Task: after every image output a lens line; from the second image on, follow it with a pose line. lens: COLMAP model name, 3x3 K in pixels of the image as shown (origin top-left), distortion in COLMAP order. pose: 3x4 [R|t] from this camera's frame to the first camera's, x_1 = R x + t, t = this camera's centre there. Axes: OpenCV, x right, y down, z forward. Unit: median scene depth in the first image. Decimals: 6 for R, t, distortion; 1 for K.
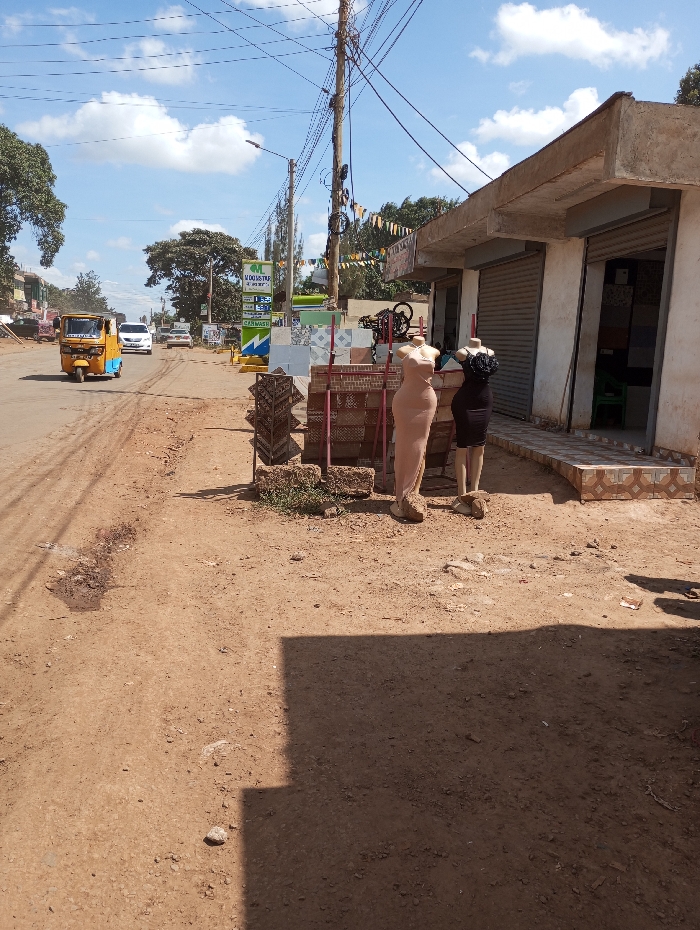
lens RADIAL K [[742.7, 0, 358.0], [0, 742.7, 465.1], [0, 0, 1]] dist [0.031738, 0.005516]
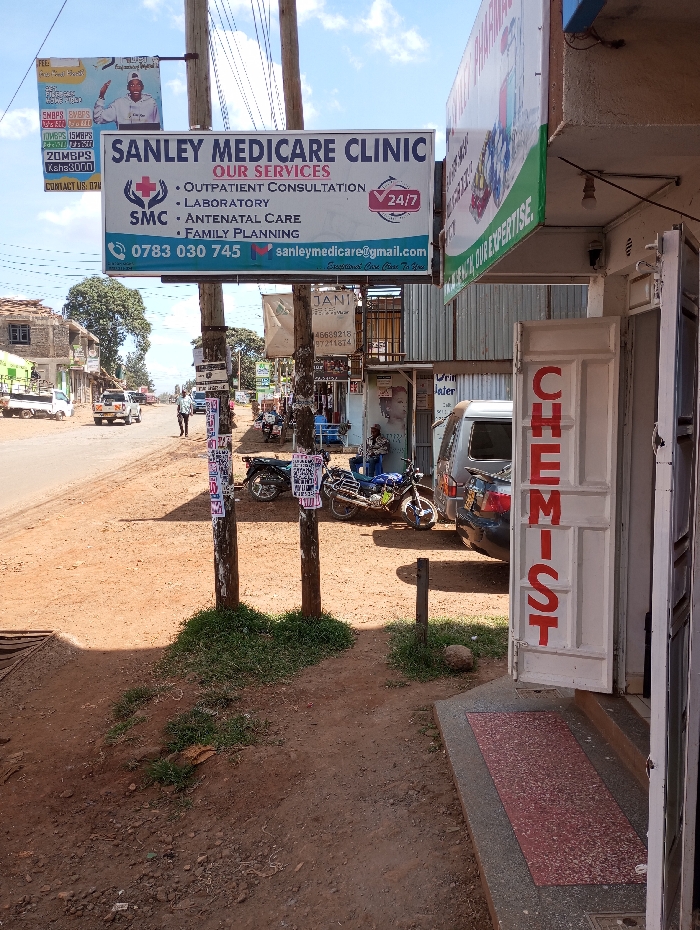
lens RADIAL K [[770.8, 0, 349.8], [0, 770.8, 463.1], [0, 0, 1]] dist [0.057897, -0.065879]
pose [[0.997946, -0.039984, -0.050045, 0.119014], [0.035673, 0.995806, -0.084245, 0.117567], [0.053204, 0.082287, 0.995188, -0.648487]]
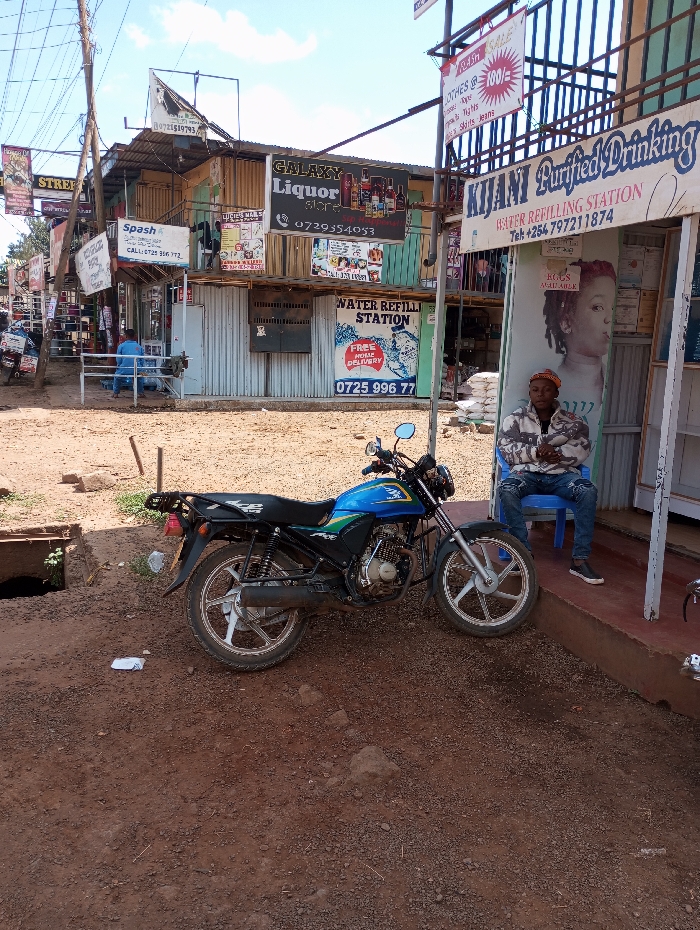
lens RADIAL K [[770.8, 0, 355.8], [0, 770.8, 460.8], [0, 0, 1]] dist [0.057897, -0.065879]
pose [[0.944384, -0.059723, 0.323376, 0.068247], [0.057486, 0.998210, 0.016475, 0.091024], [-0.323781, 0.003031, 0.946127, -0.470483]]
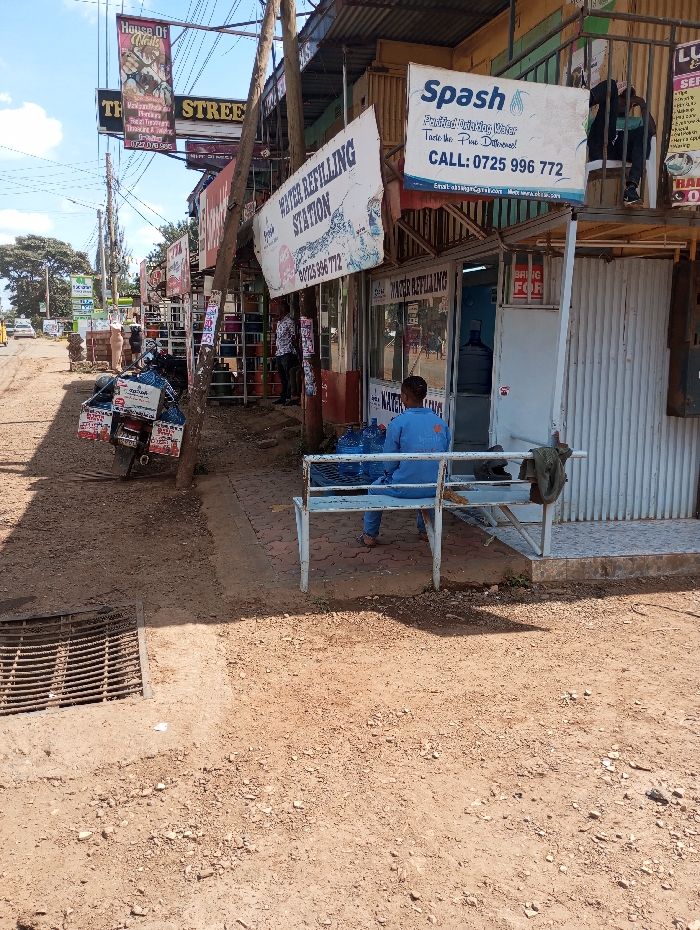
lens RADIAL K [[770.8, 0, 345.8], [0, 770.8, 459.2], [0, 0, 1]] dist [0.057897, -0.065879]
pose [[0.985400, -0.060523, 0.159132, 0.059071], [0.060642, 0.998151, 0.004113, 0.059084], [-0.159086, 0.005597, 0.987249, -0.309365]]
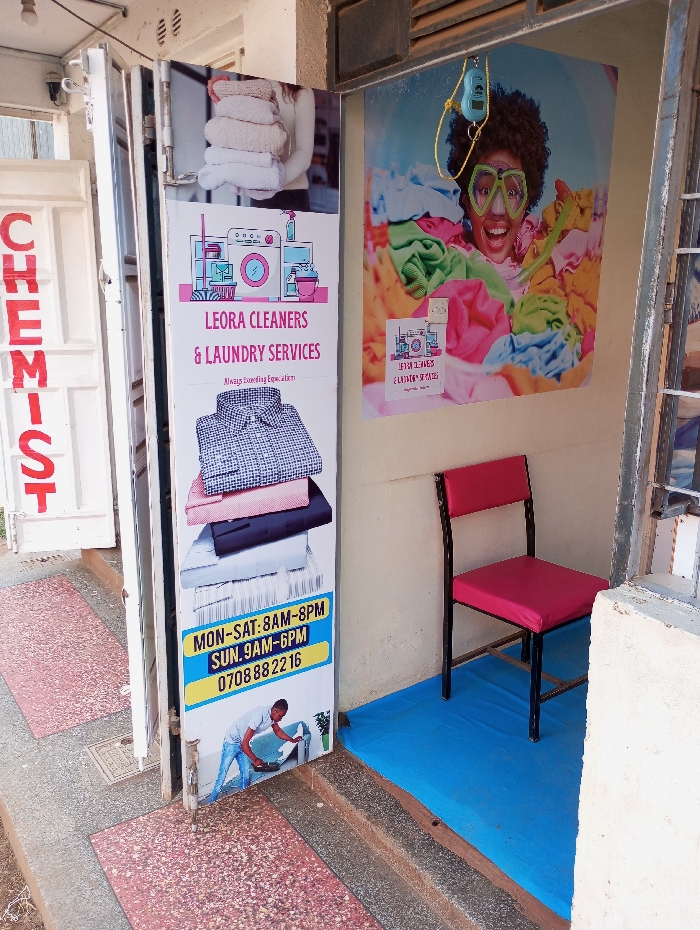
lens RADIAL K [[770.8, 0, 349.6], [0, 770.8, 464.3], [0, 0, 1]] dist [0.057897, -0.065879]
pose [[0.852482, -0.156423, 0.498805, 0.122115], [0.110449, 0.986536, 0.120612, 0.119360], [-0.510956, -0.047727, 0.858281, -0.648460]]
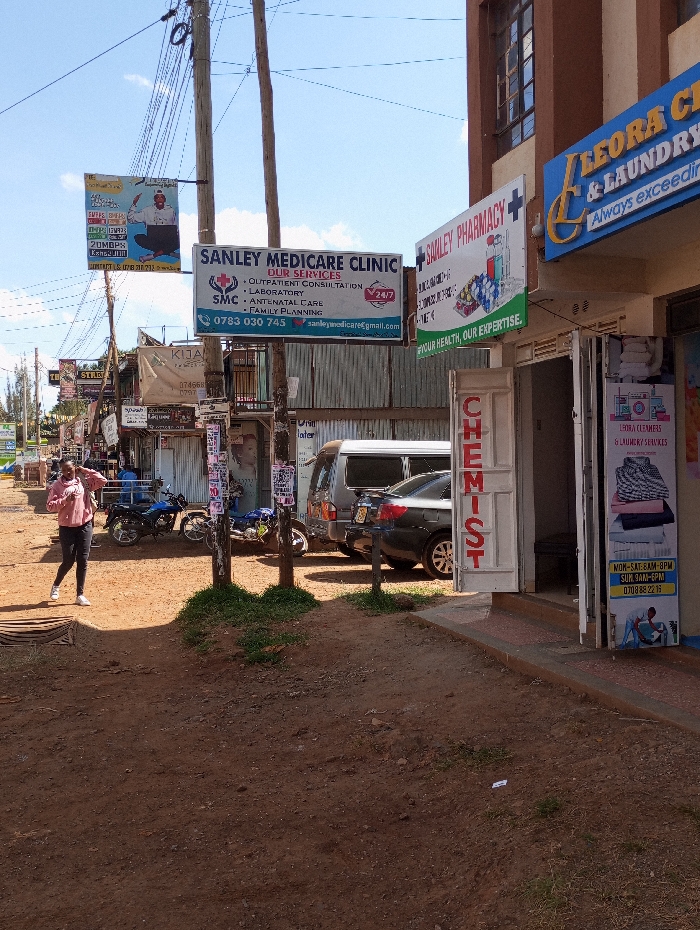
lens RADIAL K [[887.0, 0, 346.6], [0, 887.0, 459.6], [0, 0, 1]] dist [0.041771, 0.000000]
pose [[0.969736, -0.058895, 0.236944, 0.082358], [0.097710, 0.982981, -0.155565, 0.132176], [-0.223750, 0.174009, 0.958987, -0.701843]]
